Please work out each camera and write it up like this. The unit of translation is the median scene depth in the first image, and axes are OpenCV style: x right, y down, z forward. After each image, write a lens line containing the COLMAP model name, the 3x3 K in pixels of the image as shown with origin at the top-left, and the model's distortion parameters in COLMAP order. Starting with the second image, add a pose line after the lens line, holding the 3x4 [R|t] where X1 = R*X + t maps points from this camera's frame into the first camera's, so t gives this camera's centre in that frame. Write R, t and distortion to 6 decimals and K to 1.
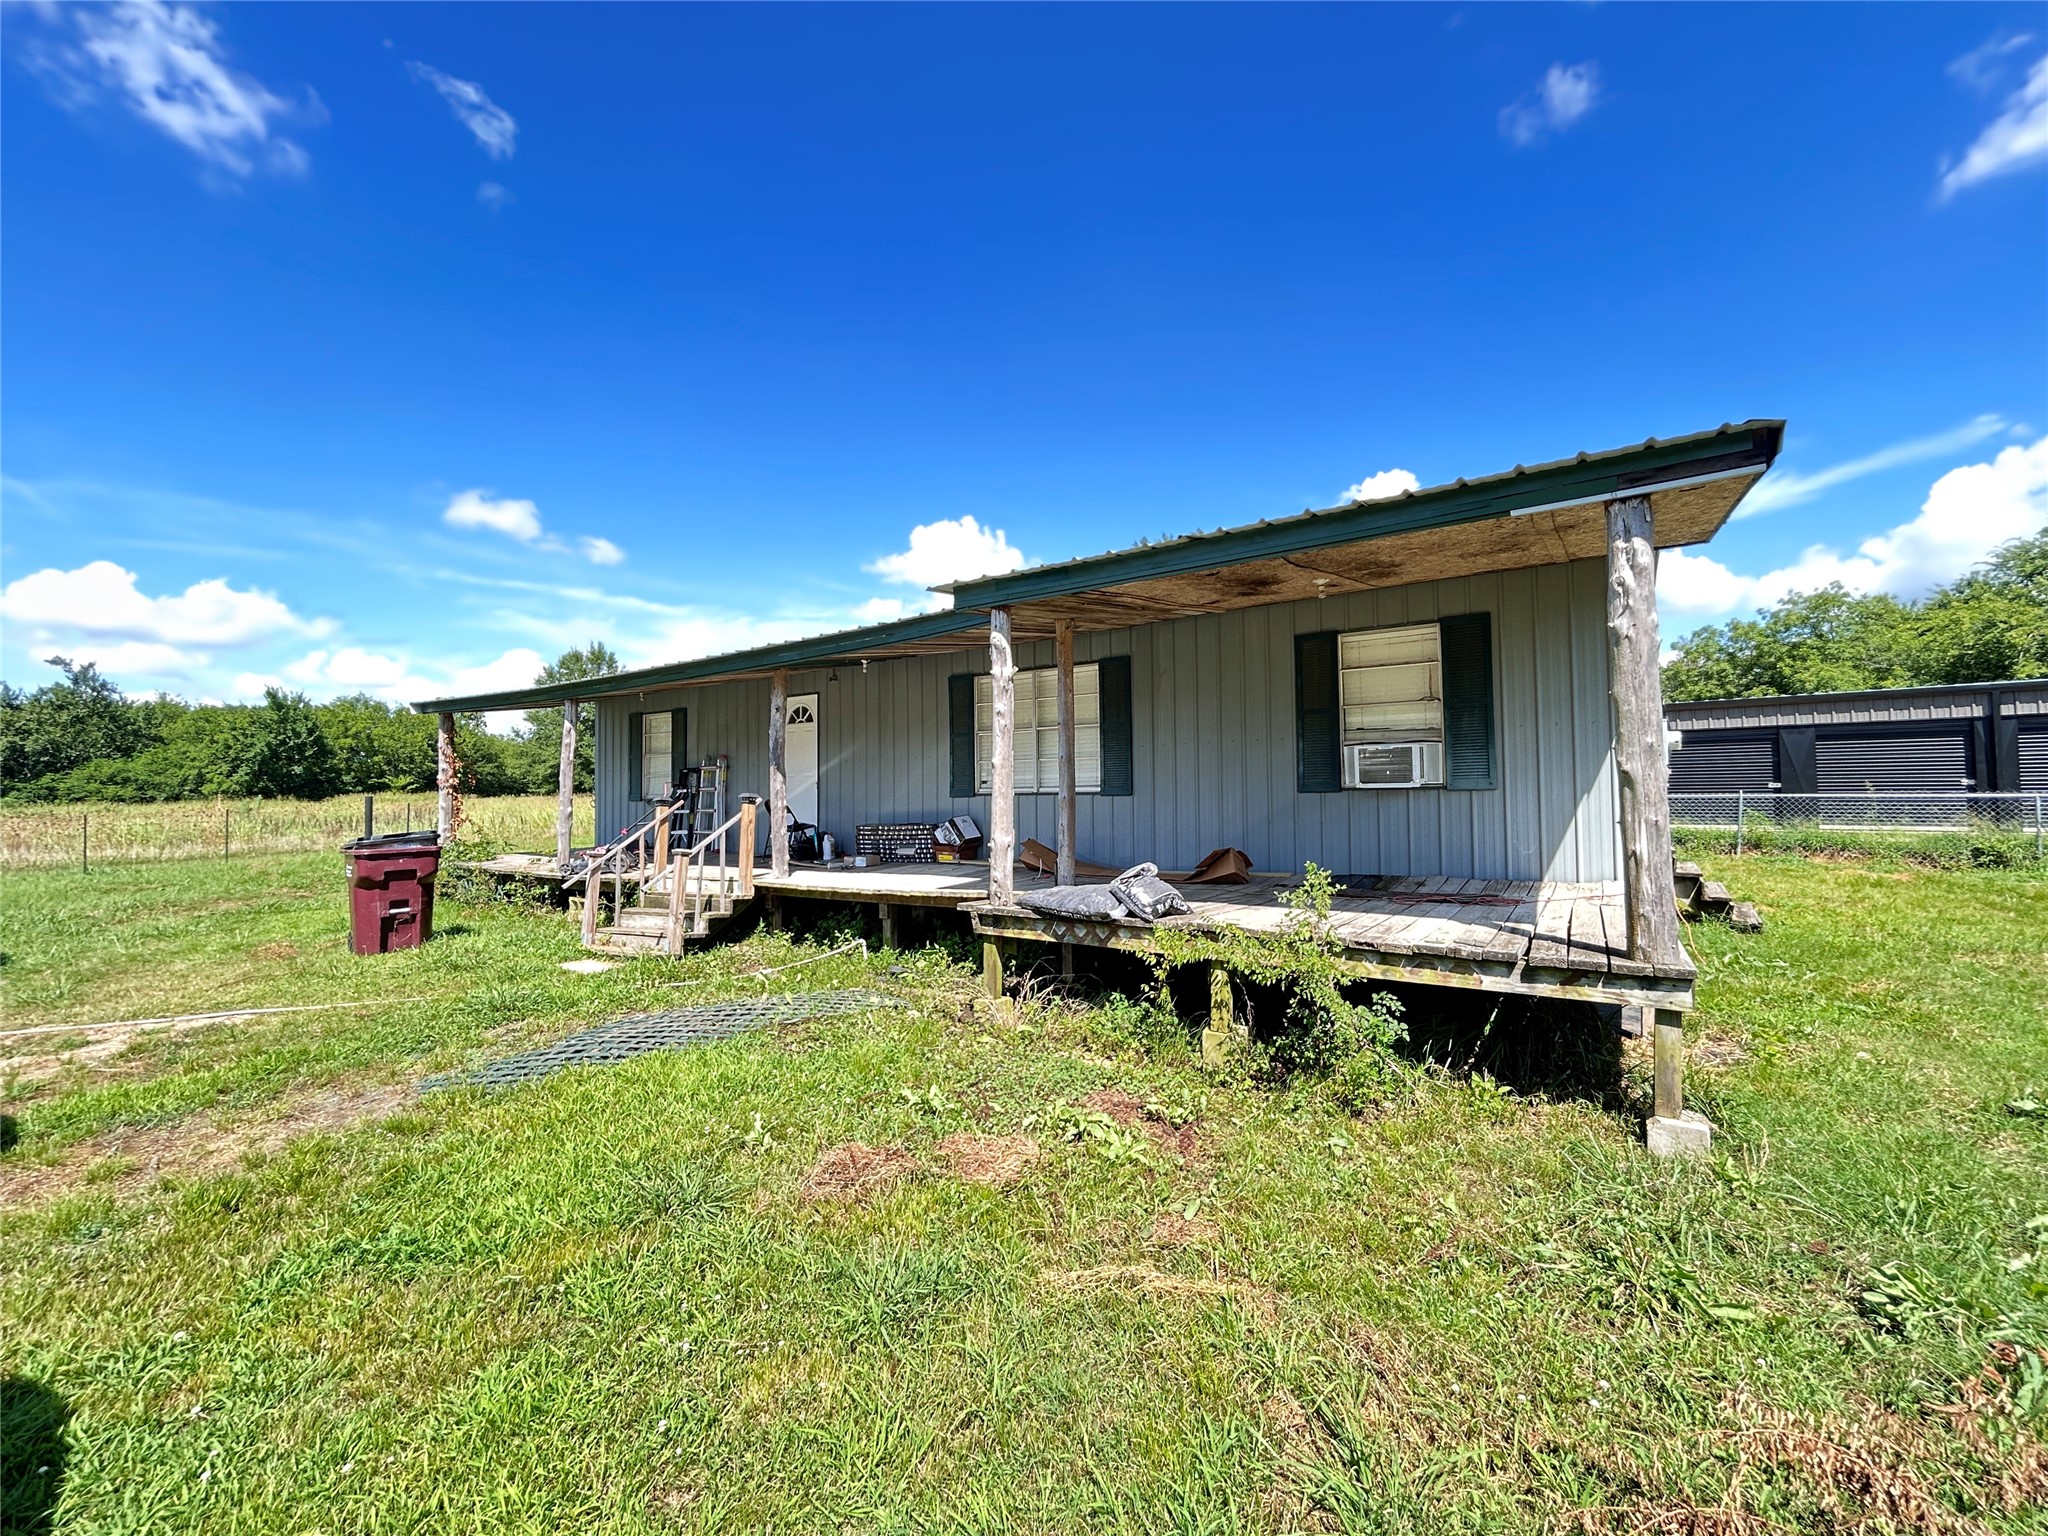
lens RADIAL K [[830.4, 0, 1024.0], [0, 830.4, 768.0], [0, 0, 1]] dist [0.000525, -0.000019]
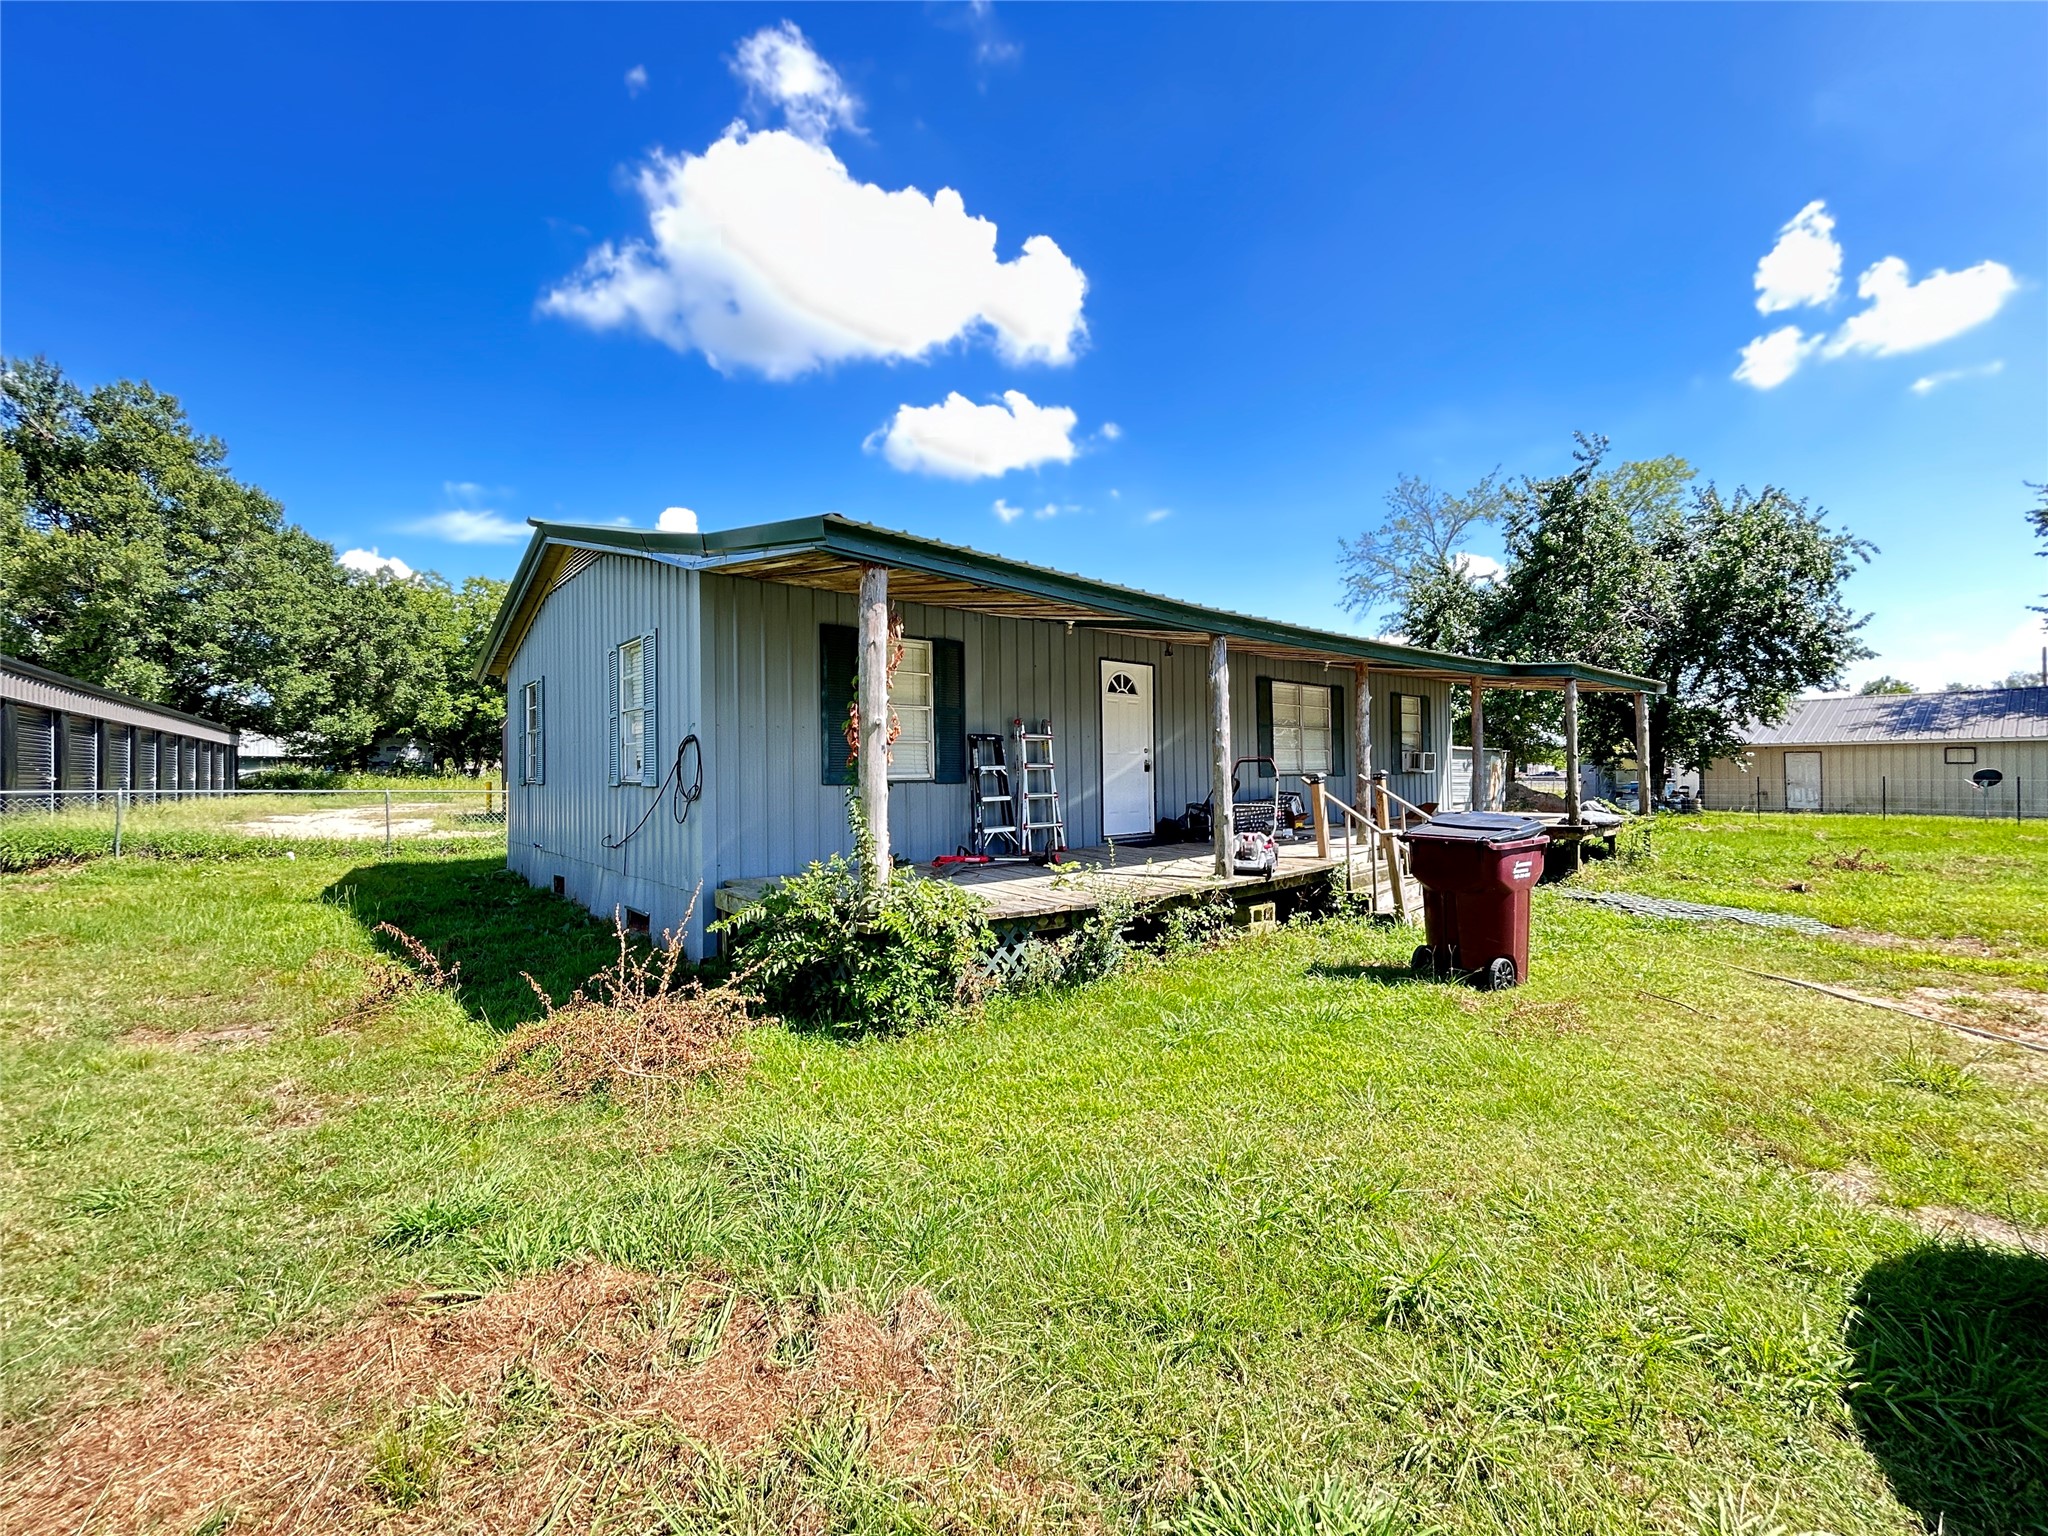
lens RADIAL K [[830.4, 0, 1024.0], [0, 830.4, 768.0], [0, 0, 1]] dist [0.000525, -0.000019]
pose [[0.272057, 0.018471, 0.962104, -1.510539], [-0.028075, 0.999543, -0.011251, 0.048584], [-0.961871, -0.023950, 0.272451, 1.147465]]
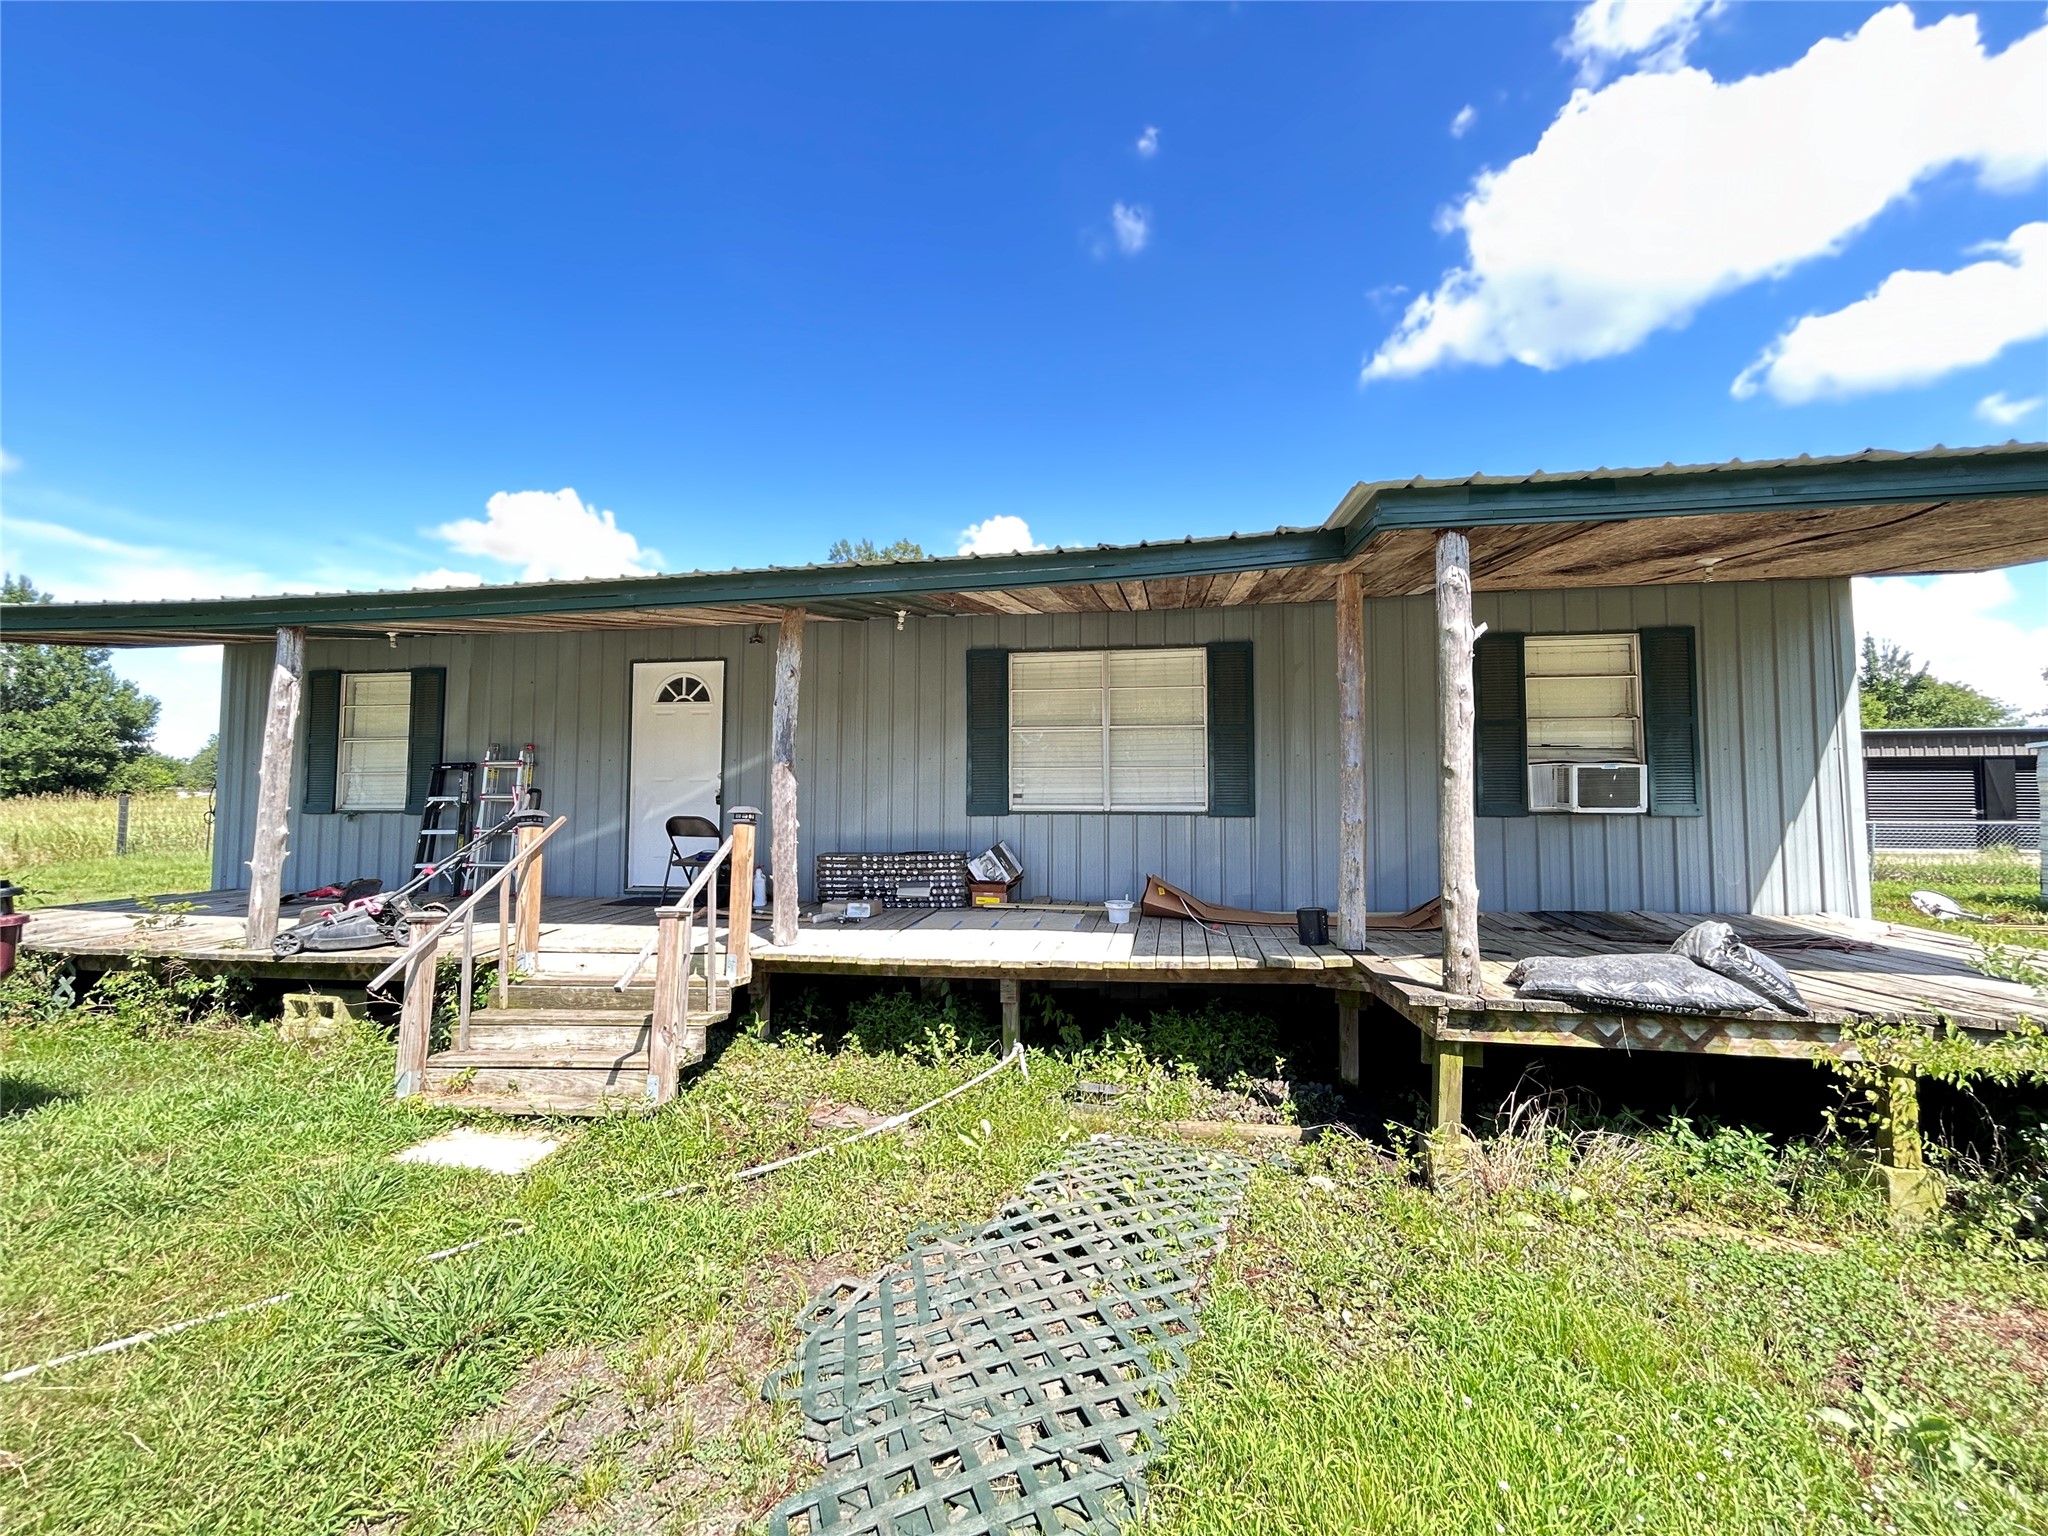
lens RADIAL K [[830.4, 0, 1024.0], [0, 830.4, 768.0], [0, 0, 1]] dist [0.000525, -0.000019]
pose [[0.908927, 0.034703, 0.415509, -0.395368], [-0.026641, 0.999328, -0.025185, 0.011980], [-0.416103, 0.011822, 0.909240, 0.364379]]
